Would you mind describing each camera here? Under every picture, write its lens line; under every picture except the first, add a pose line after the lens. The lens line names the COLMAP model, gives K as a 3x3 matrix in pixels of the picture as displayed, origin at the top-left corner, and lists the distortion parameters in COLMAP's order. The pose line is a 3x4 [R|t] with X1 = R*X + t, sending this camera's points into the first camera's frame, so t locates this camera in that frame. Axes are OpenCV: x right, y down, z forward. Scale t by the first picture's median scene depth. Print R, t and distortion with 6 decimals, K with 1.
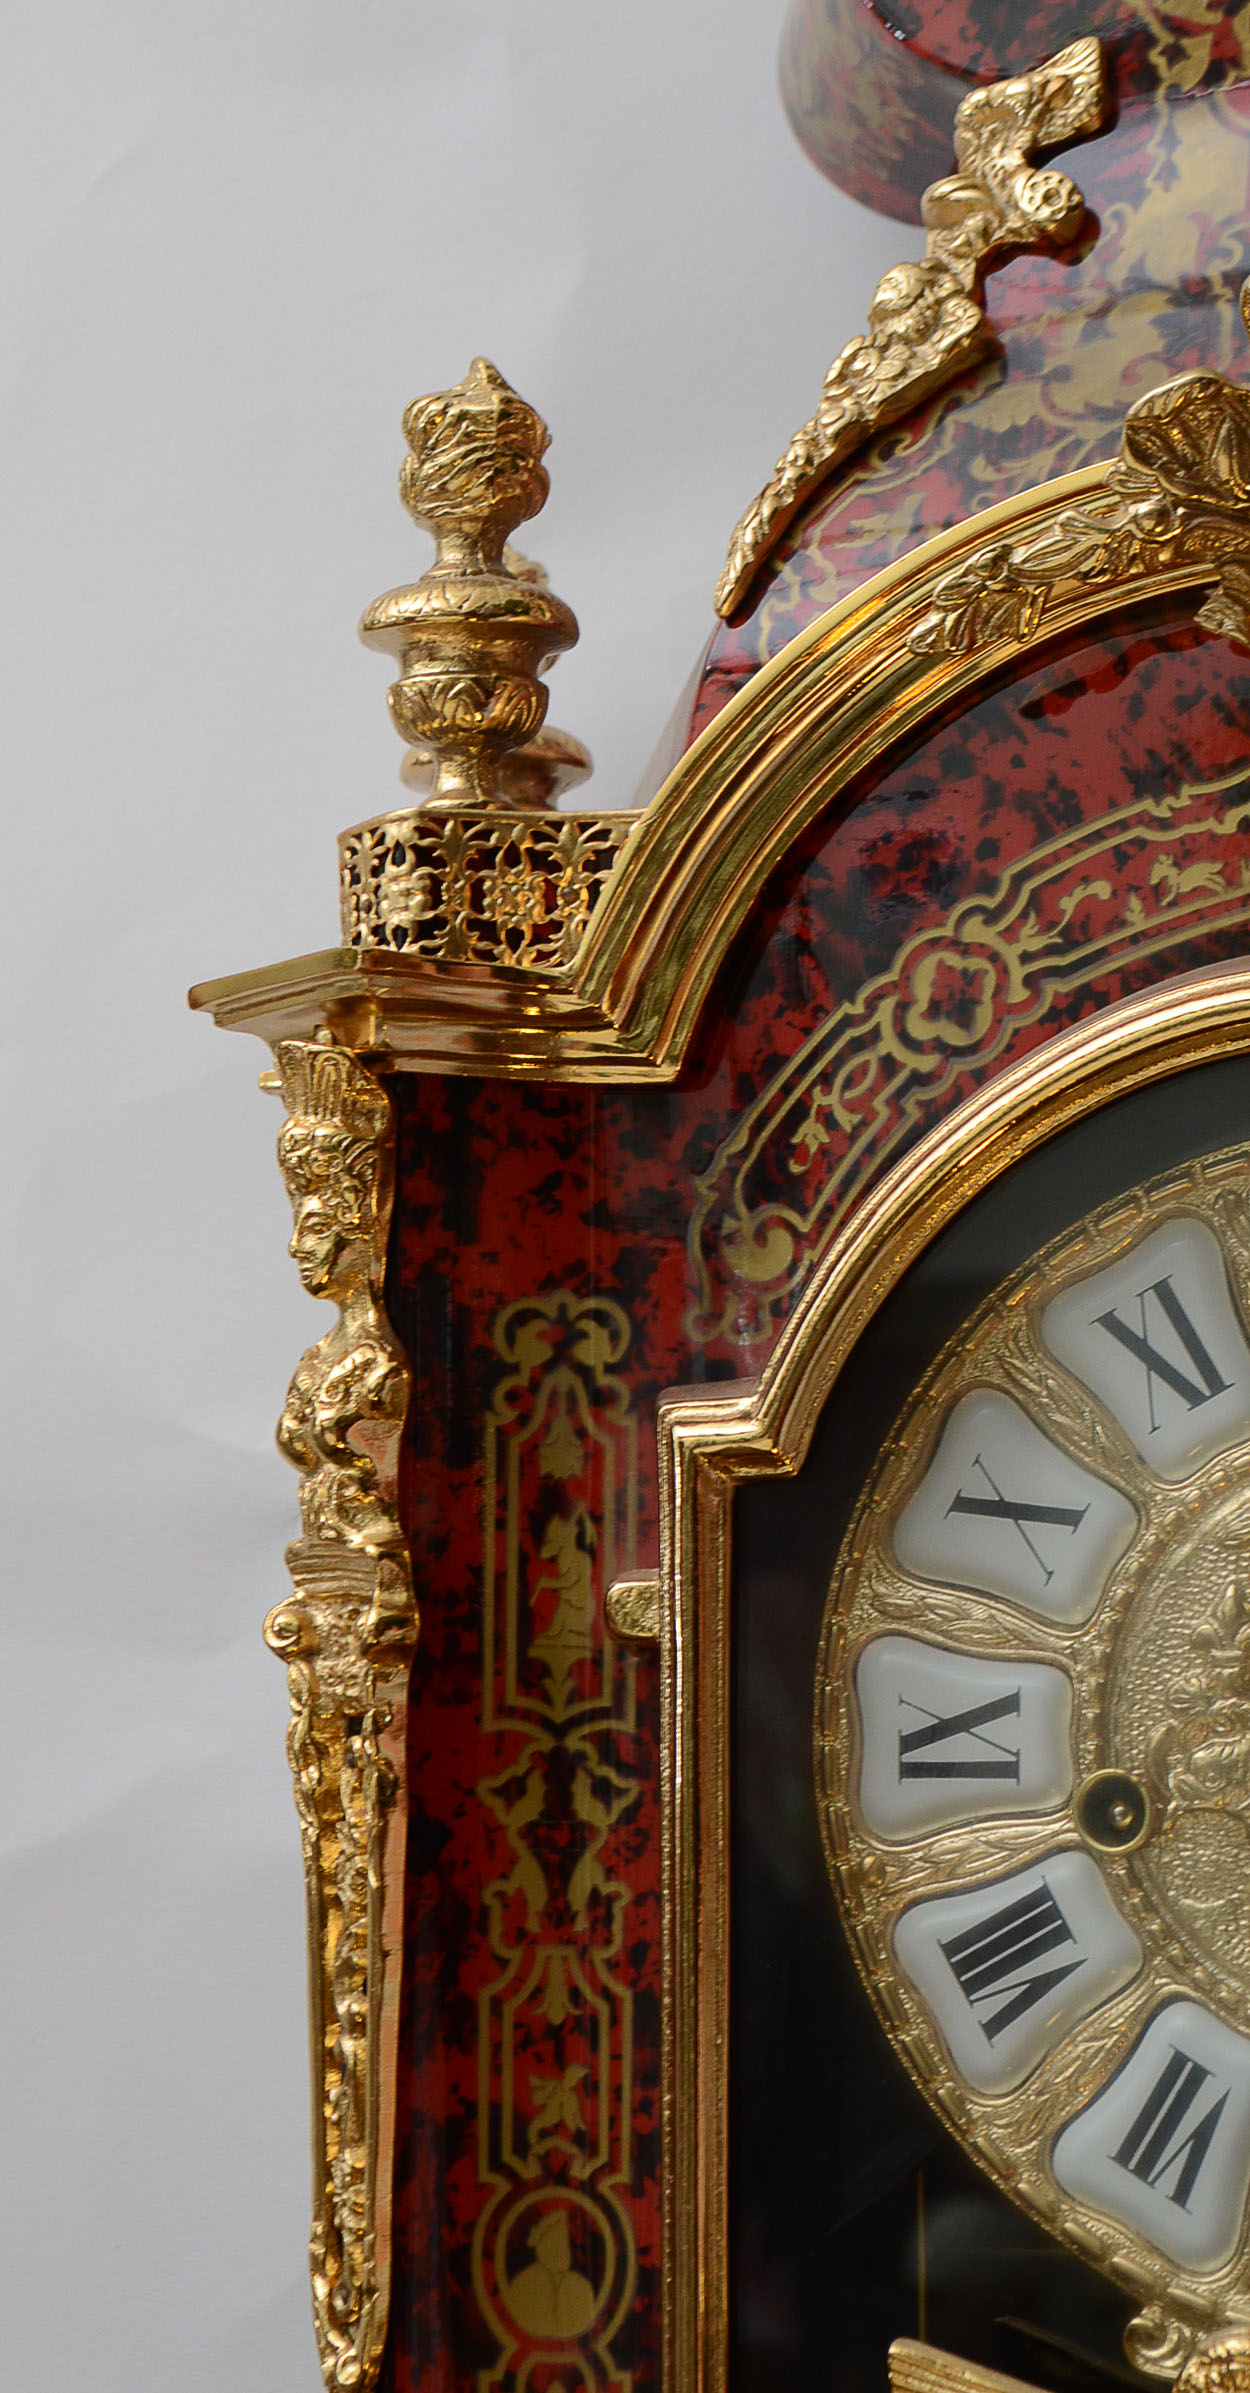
lens RADIAL K [[5429.8, 0, 456.8], [0, 5429.8, 1225.4], [0, 0, 1]] dist [0.041836, 0.000000]
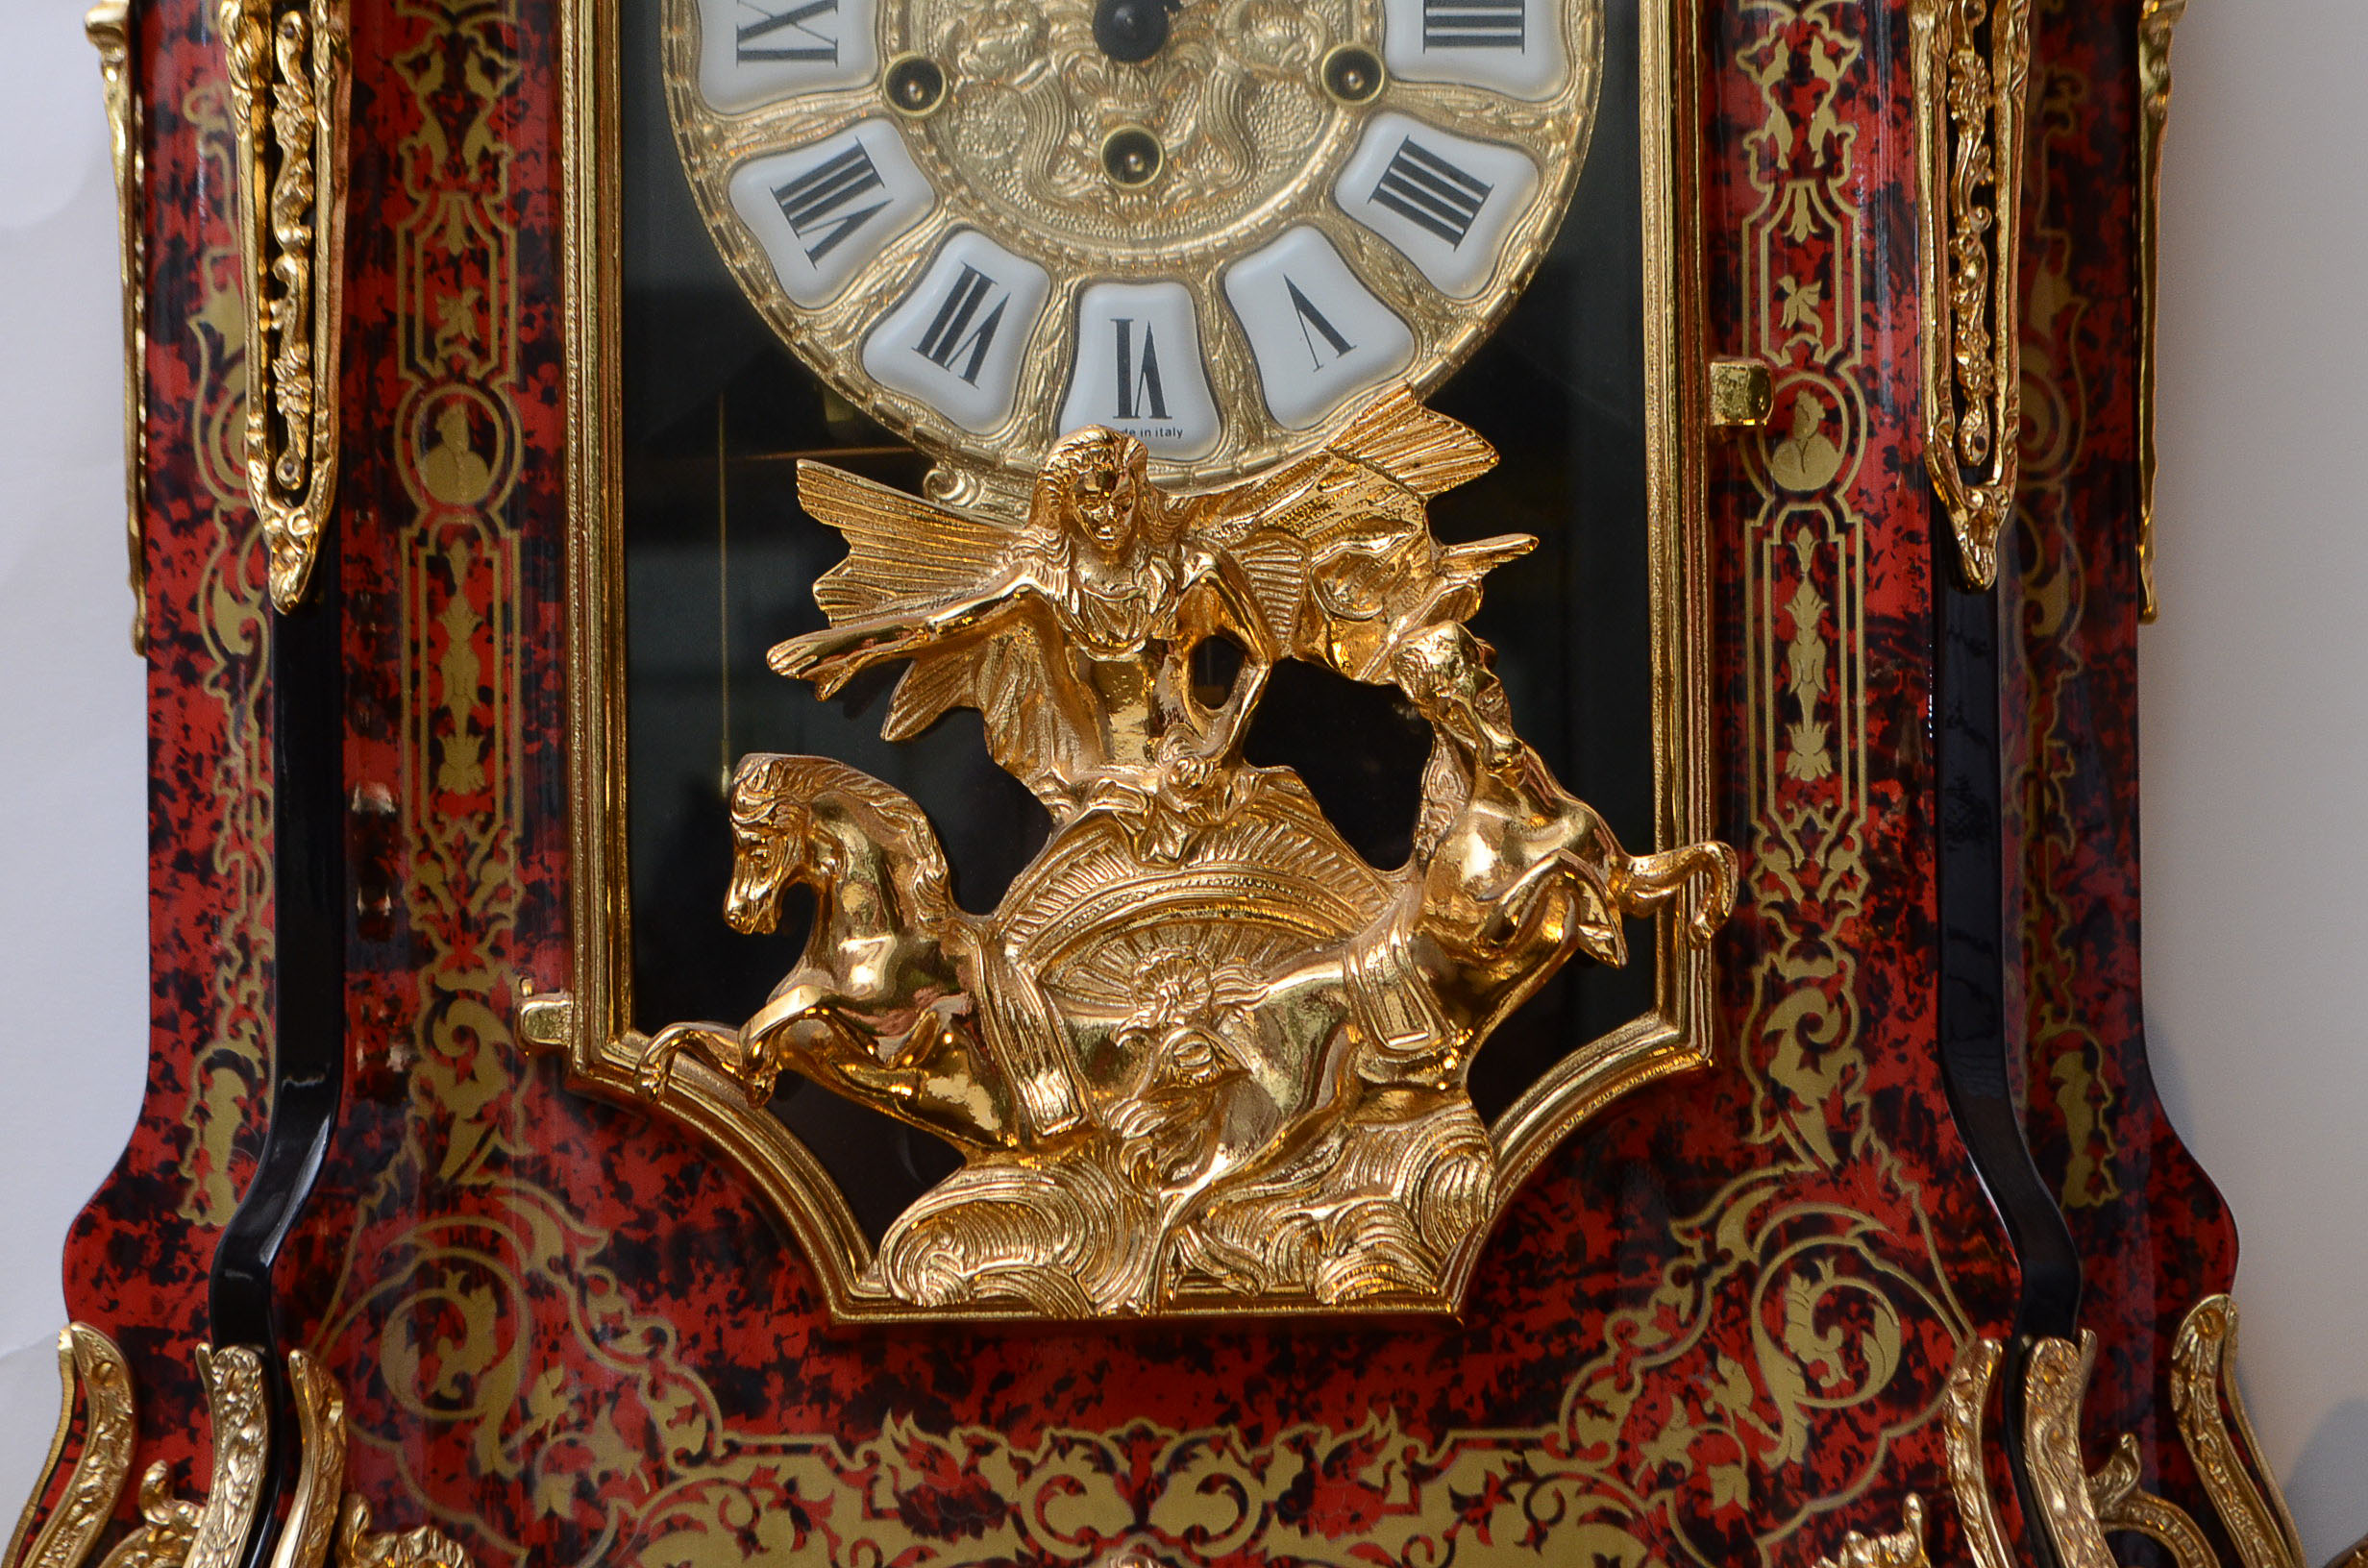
lens RADIAL K [[5341.2, 0, 1205.8], [0, 5341.2, 854.8], [0, 0, 1]] dist [0.027231, 0.000000]
pose [[0.894139, -0.006146, 0.447747, -0.375654], [-0.031450, 0.996575, 0.076483, 0.185370], [-0.446683, -0.082468, 0.890883, -0.170370]]
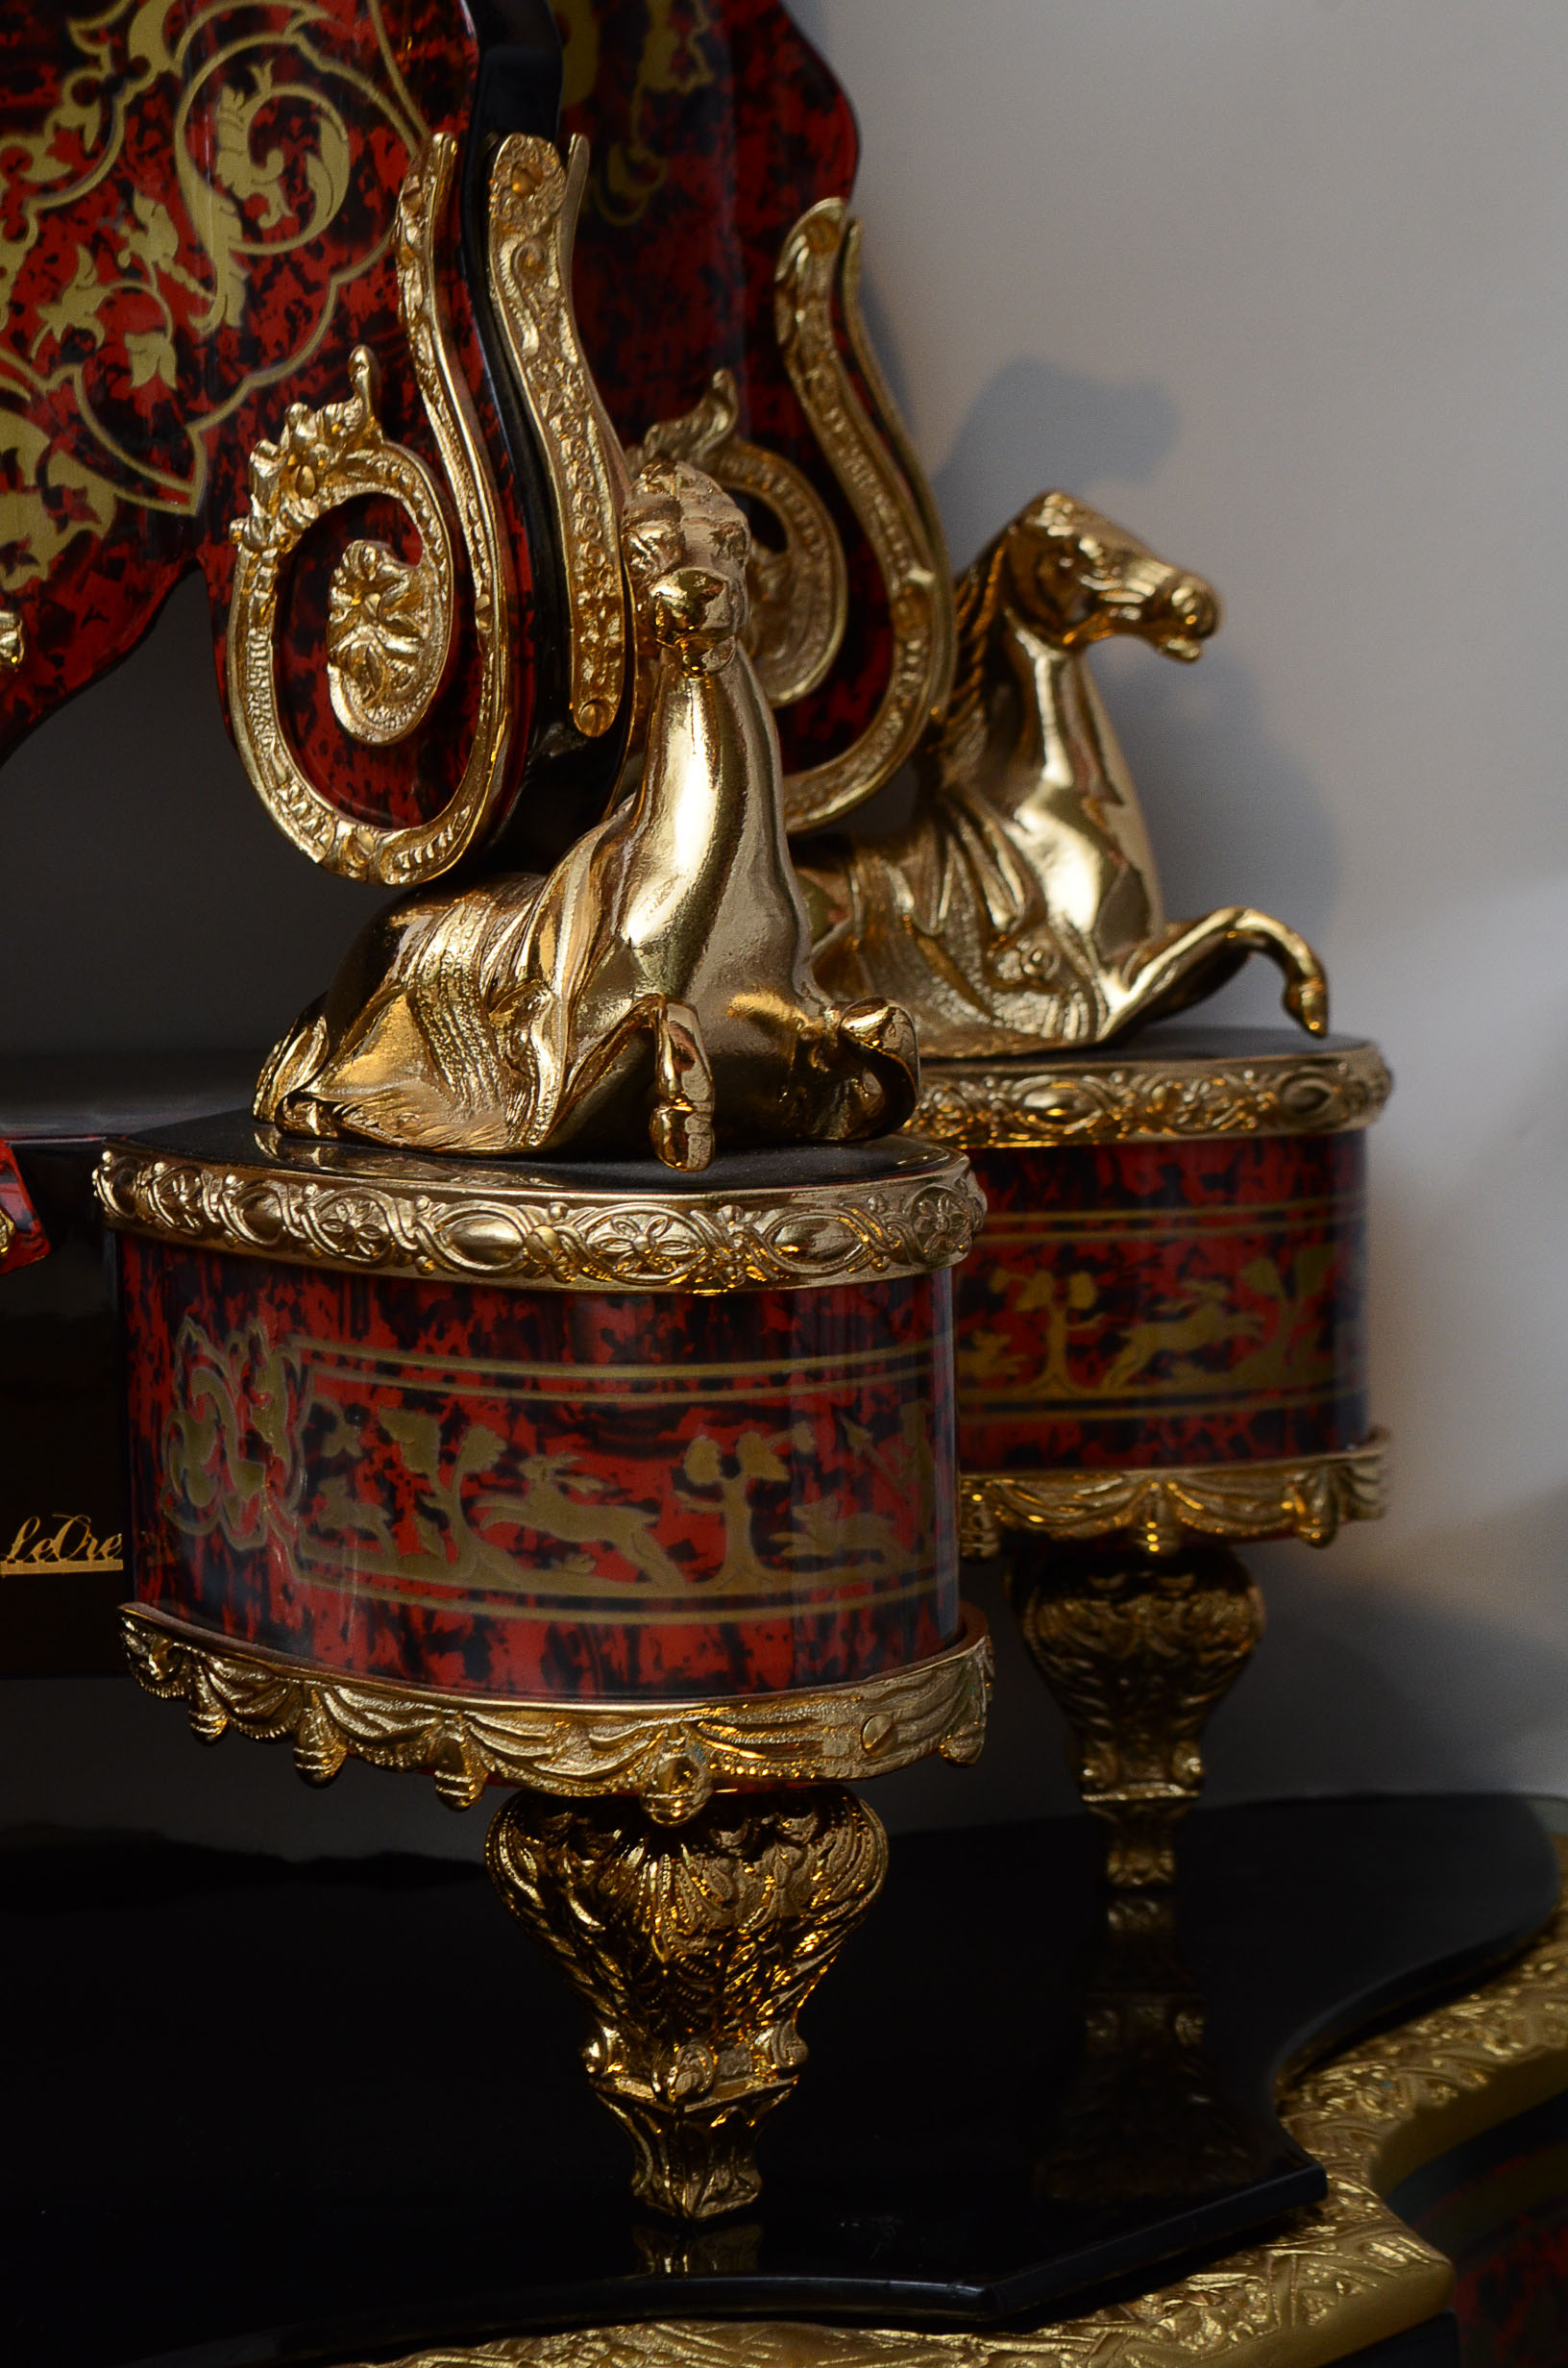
lens RADIAL K [[4912.0, 0, 769.7], [0, 4912.0, 1172.8], [0, 0, 1]] dist [0.023235, 0.000000]
pose [[0.868144, -0.079480, 0.489908, -0.077187], [-0.024982, 0.978845, 0.203074, 0.378702], [-0.495684, -0.188536, 0.847792, 0.006557]]
